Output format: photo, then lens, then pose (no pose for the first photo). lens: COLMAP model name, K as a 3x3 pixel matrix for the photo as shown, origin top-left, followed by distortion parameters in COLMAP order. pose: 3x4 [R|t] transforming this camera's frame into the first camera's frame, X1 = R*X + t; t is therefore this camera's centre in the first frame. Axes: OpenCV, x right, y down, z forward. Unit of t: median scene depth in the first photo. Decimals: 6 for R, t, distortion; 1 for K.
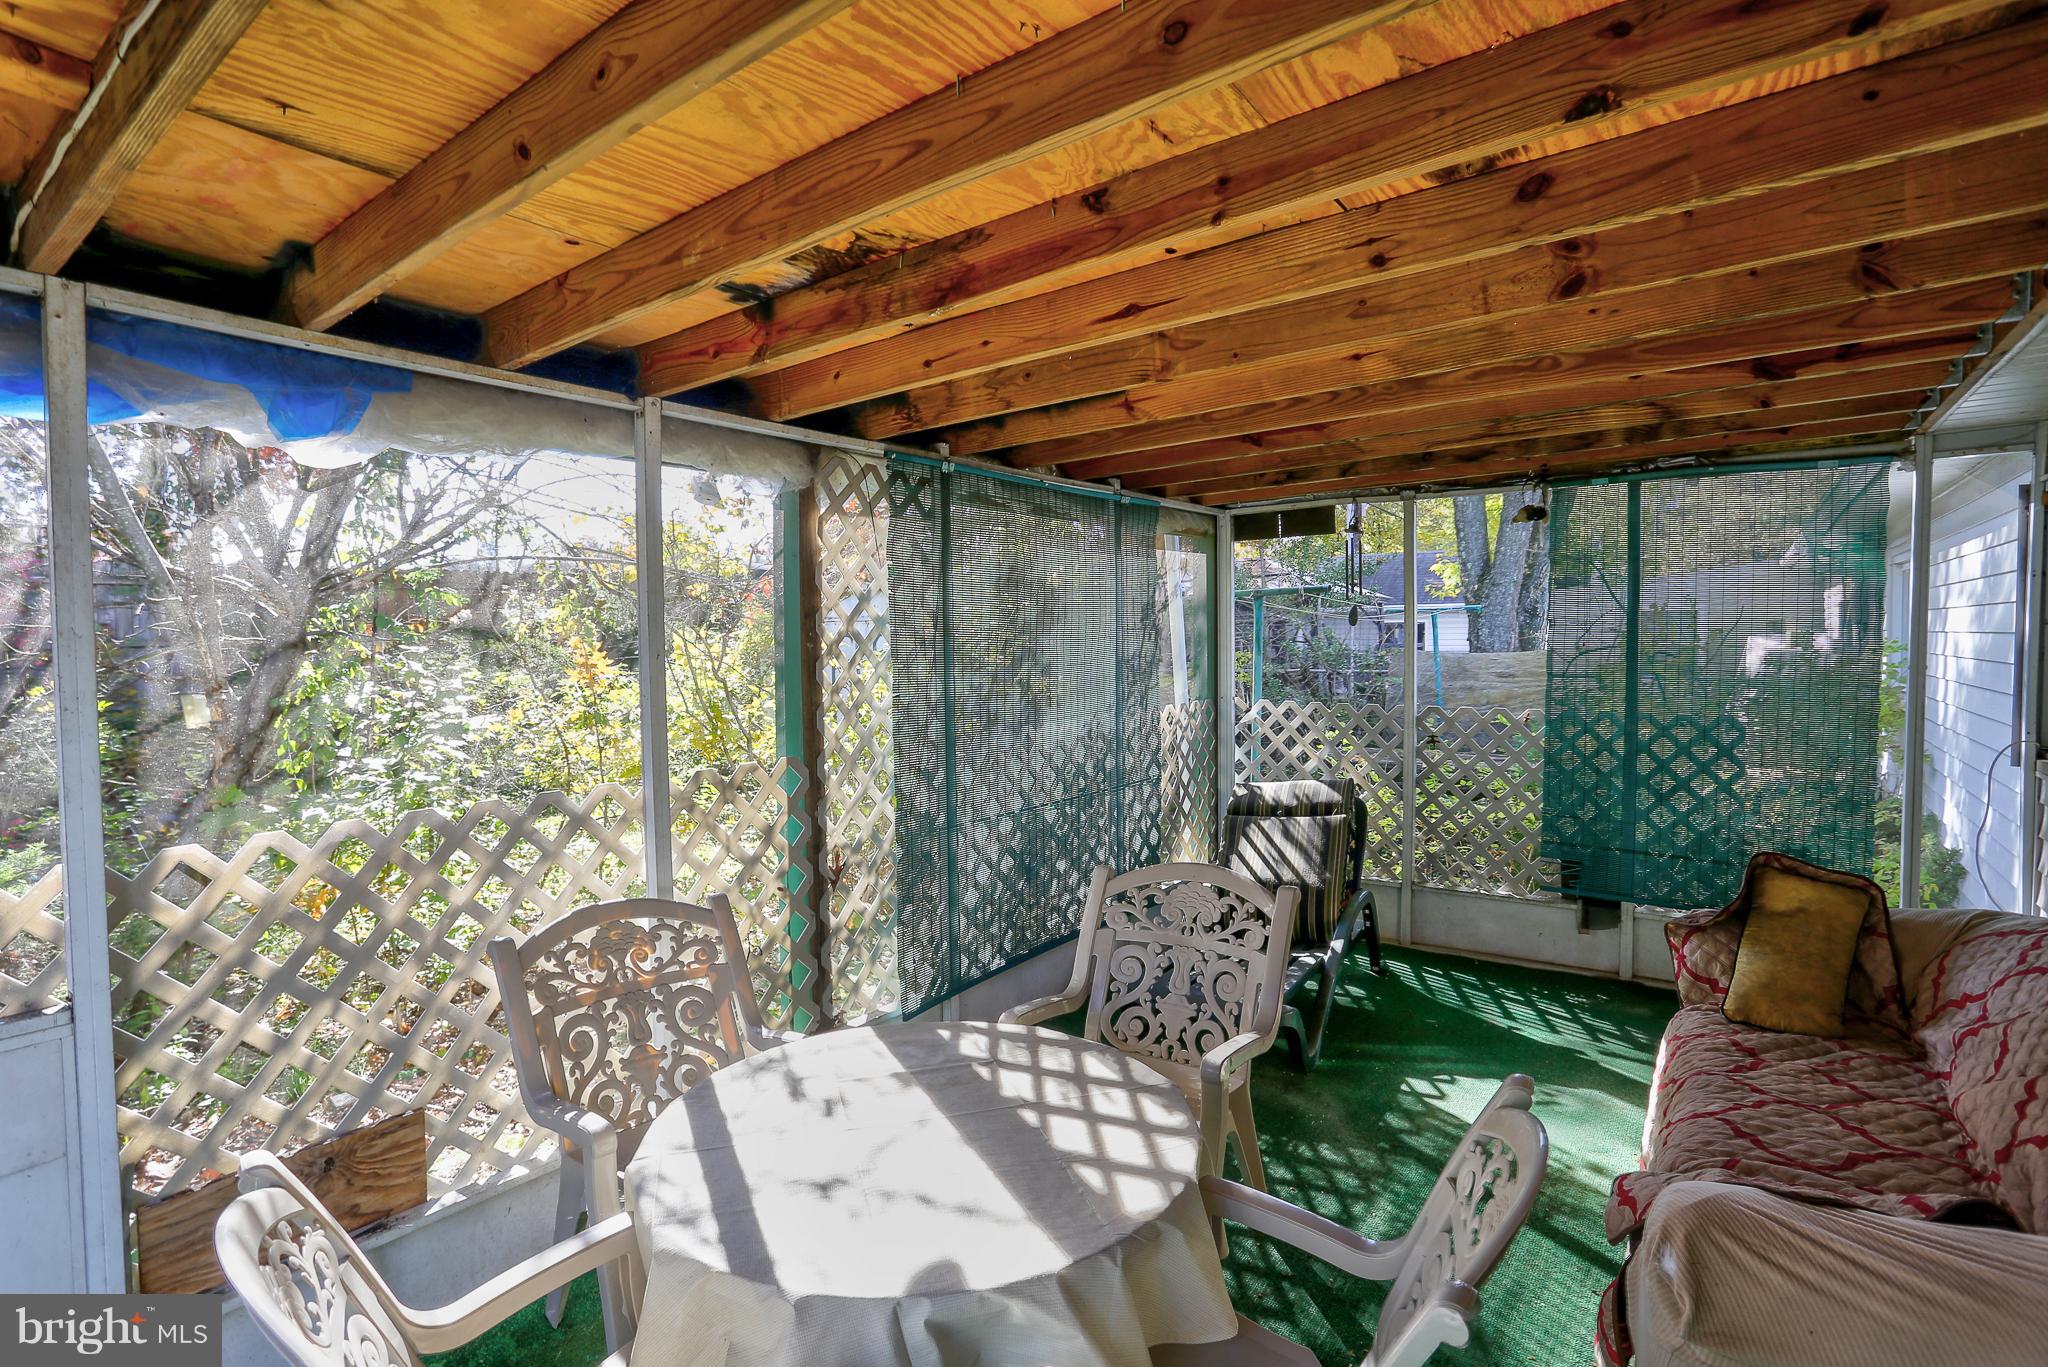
lens RADIAL K [[989.1, 0, 1016.5], [0, 989.1, 667.0], [0, 0, 1]] dist [-0.053209, 0.015992]
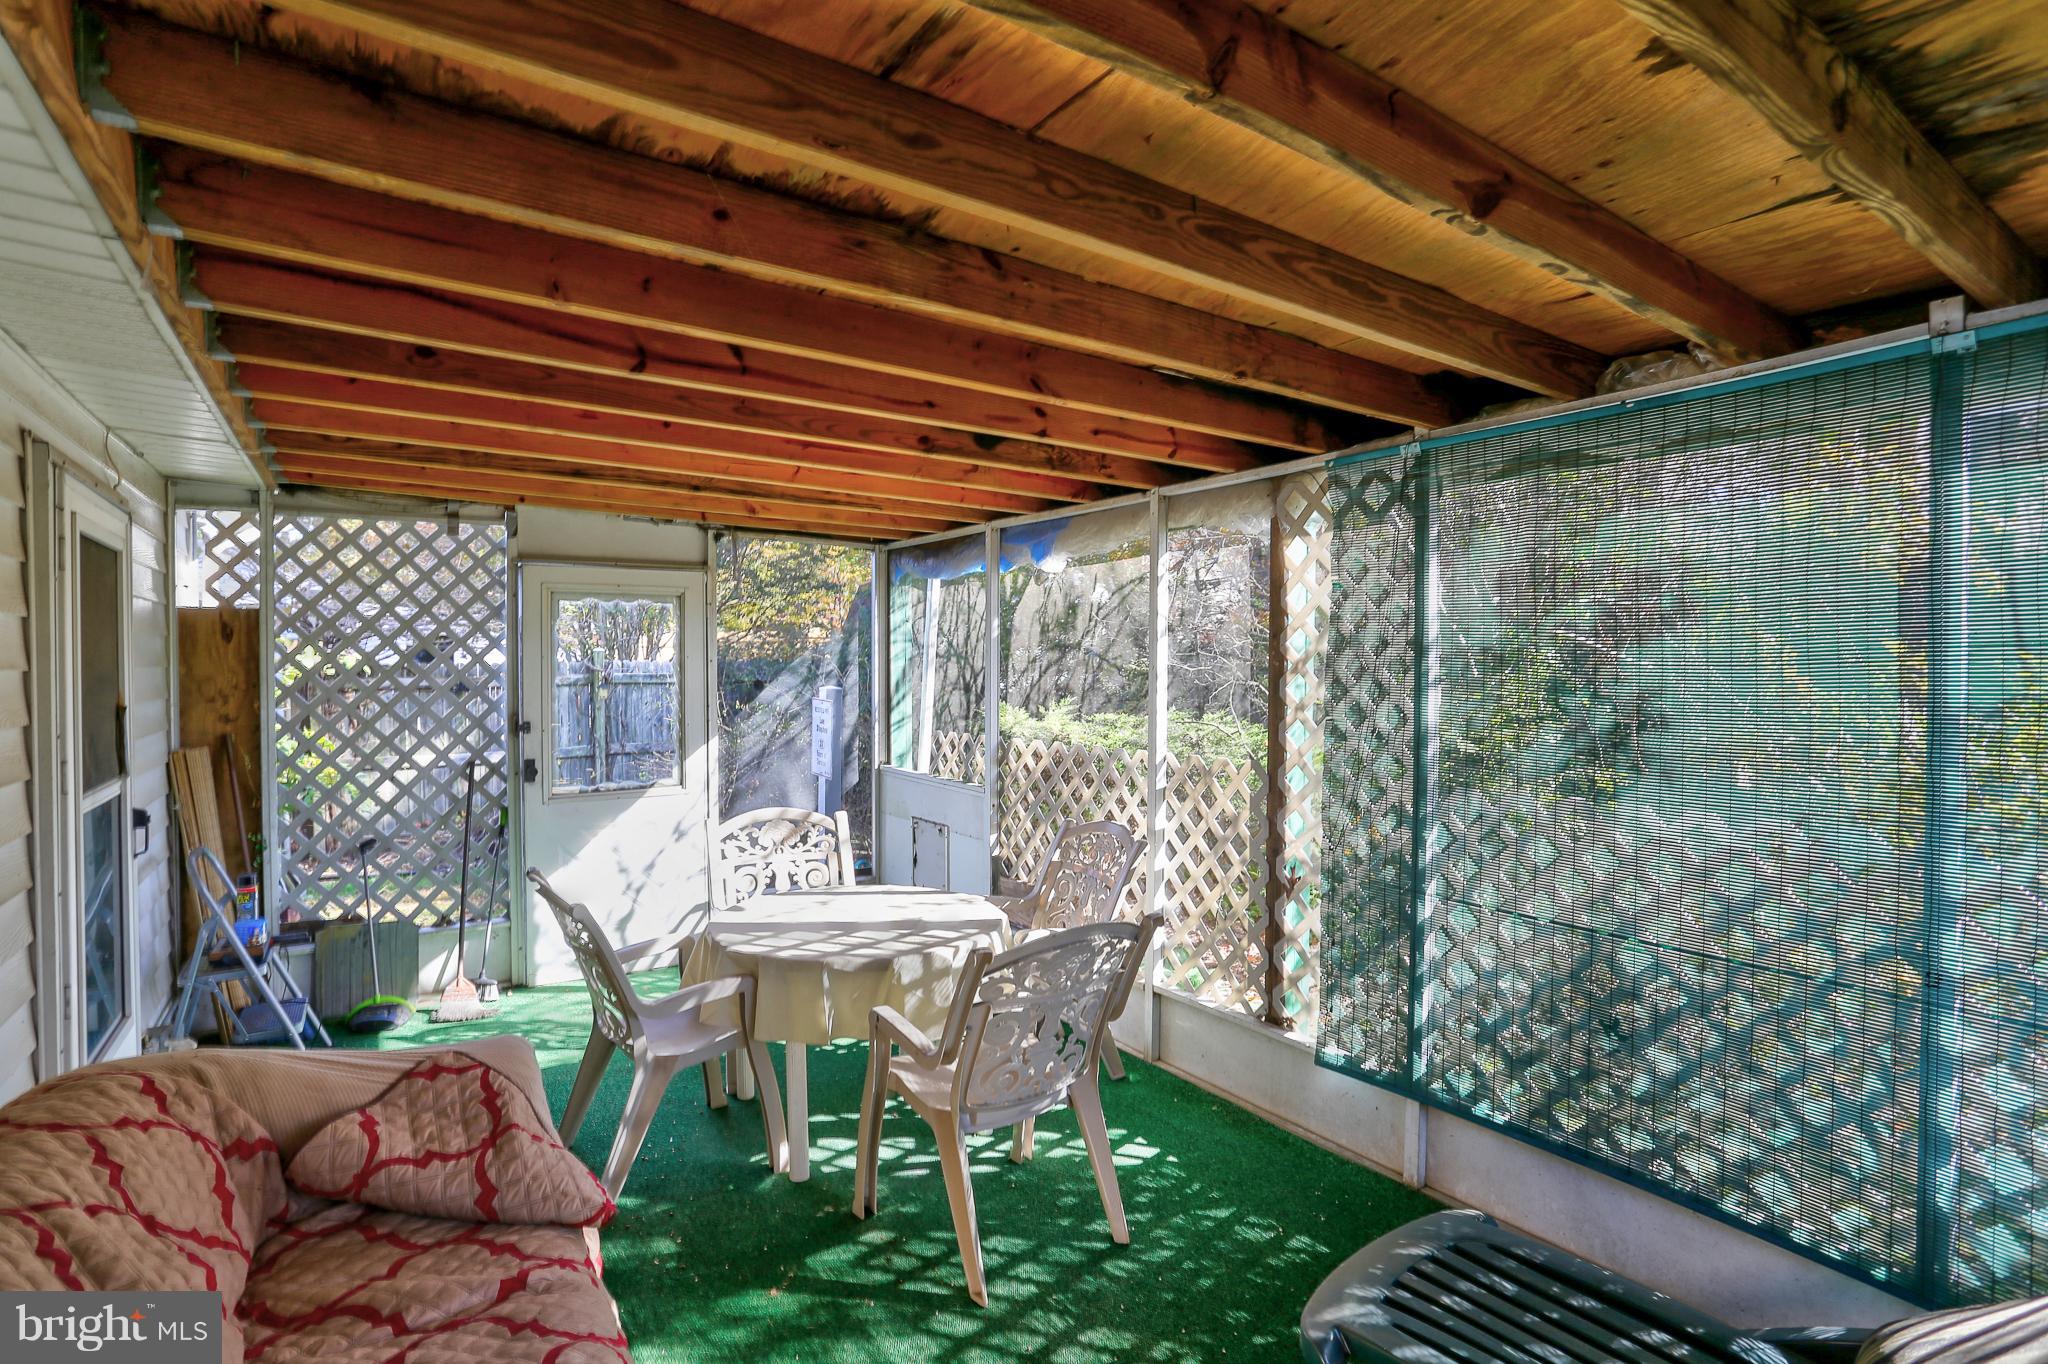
lens RADIAL K [[989.1, 0, 1016.5], [0, 989.1, 665.5], [0, 0, 1]] dist [-0.053209, 0.015992]
pose [[-0.313982, 0.023059, -0.949149, 1.375861], [-0.023677, 0.999204, 0.032108, -0.071420], [0.949133, 0.032555, -0.313187, 1.620323]]
